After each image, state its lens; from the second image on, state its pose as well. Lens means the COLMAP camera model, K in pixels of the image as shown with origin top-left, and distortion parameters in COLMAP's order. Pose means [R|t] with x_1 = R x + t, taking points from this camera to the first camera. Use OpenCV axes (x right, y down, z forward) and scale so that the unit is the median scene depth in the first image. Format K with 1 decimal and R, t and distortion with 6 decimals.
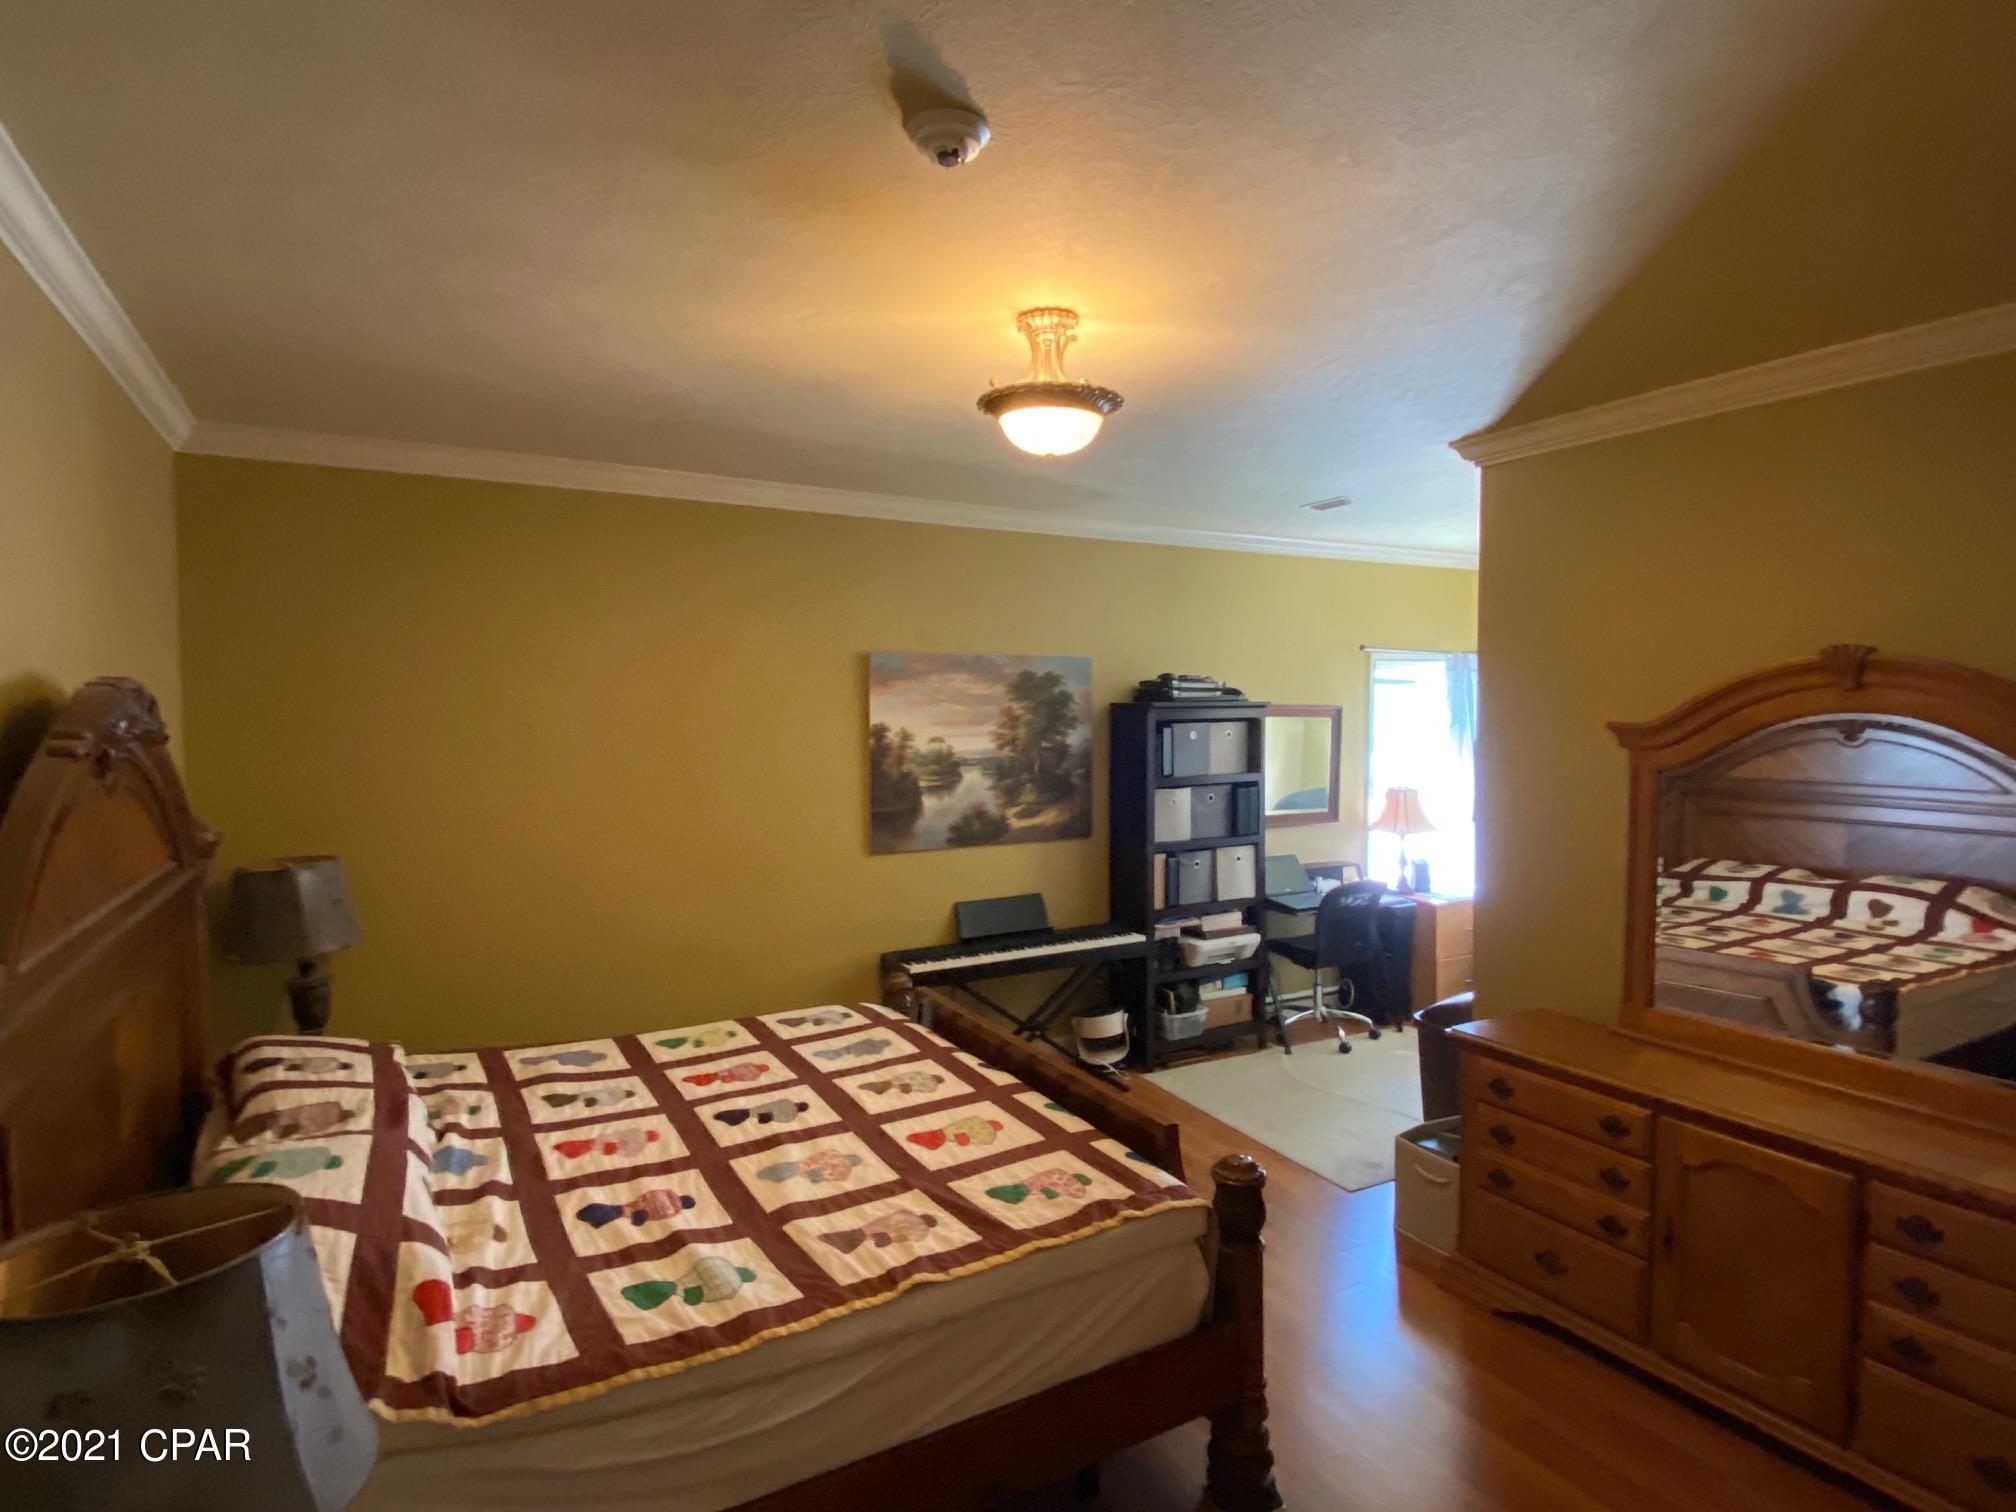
lens RADIAL K [[1056.2, 0, 1008.0], [0, 1056.2, 756.0], [0, 0, 1]] dist [0.061696, -0.078105]
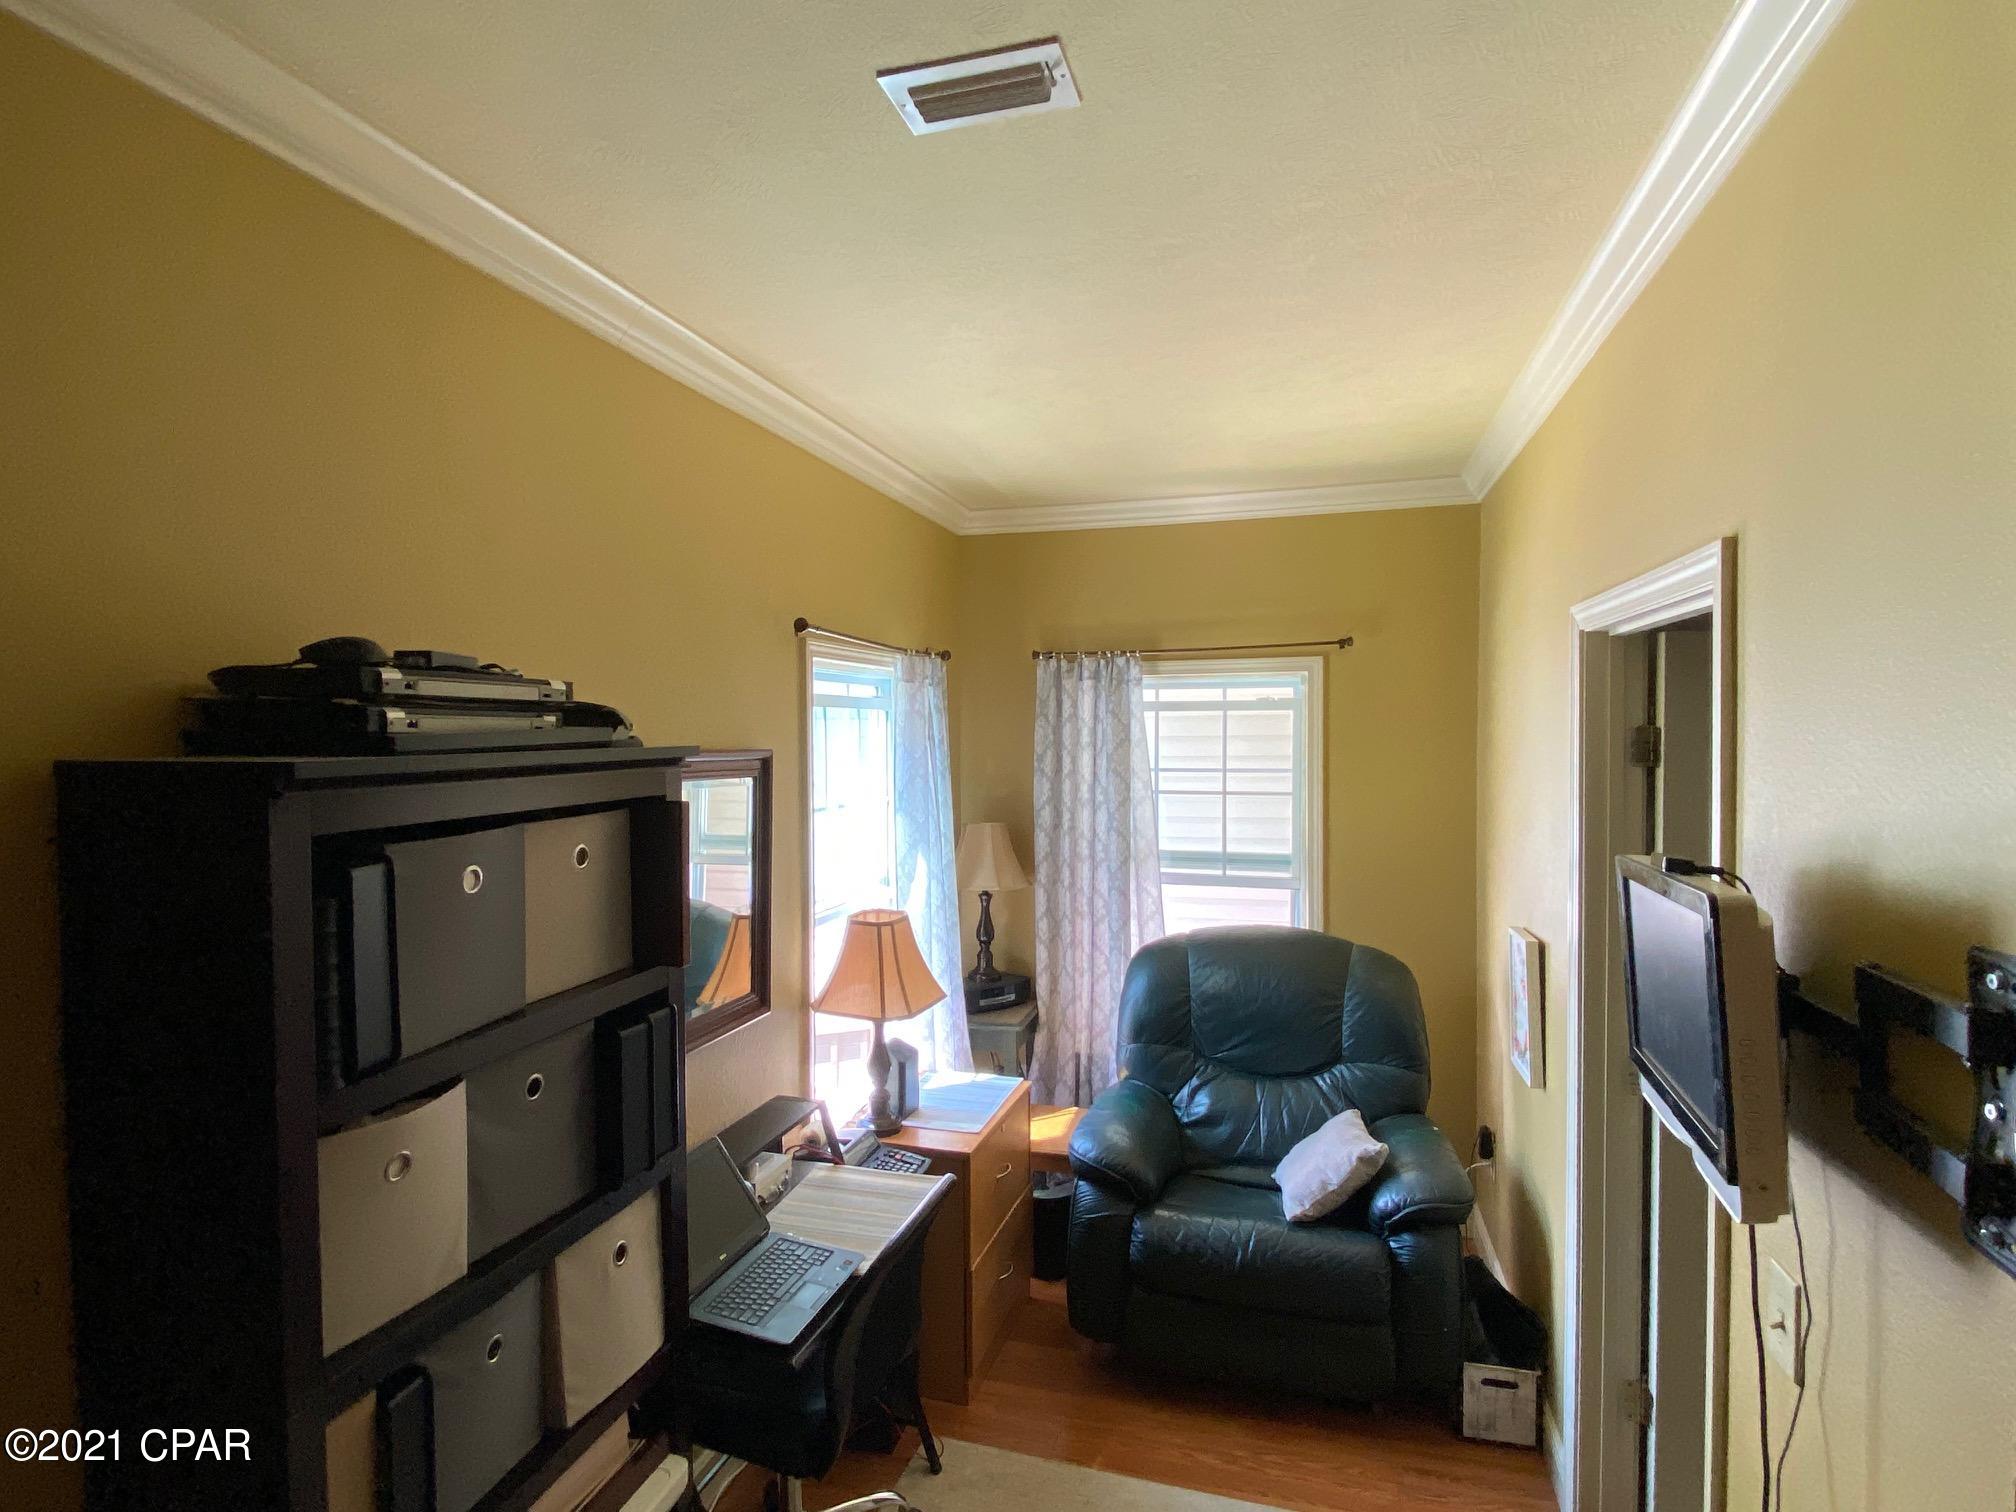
lens RADIAL K [[1056.2, 0, 1008.0], [0, 1056.2, 756.0], [0, 0, 1]] dist [0.061696, -0.078105]
pose [[0.714250, -0.016868, 0.699687, 0.083665], [0.035745, 0.999284, -0.012399, -0.041274], [-0.698977, 0.033866, 0.714341, 0.704400]]
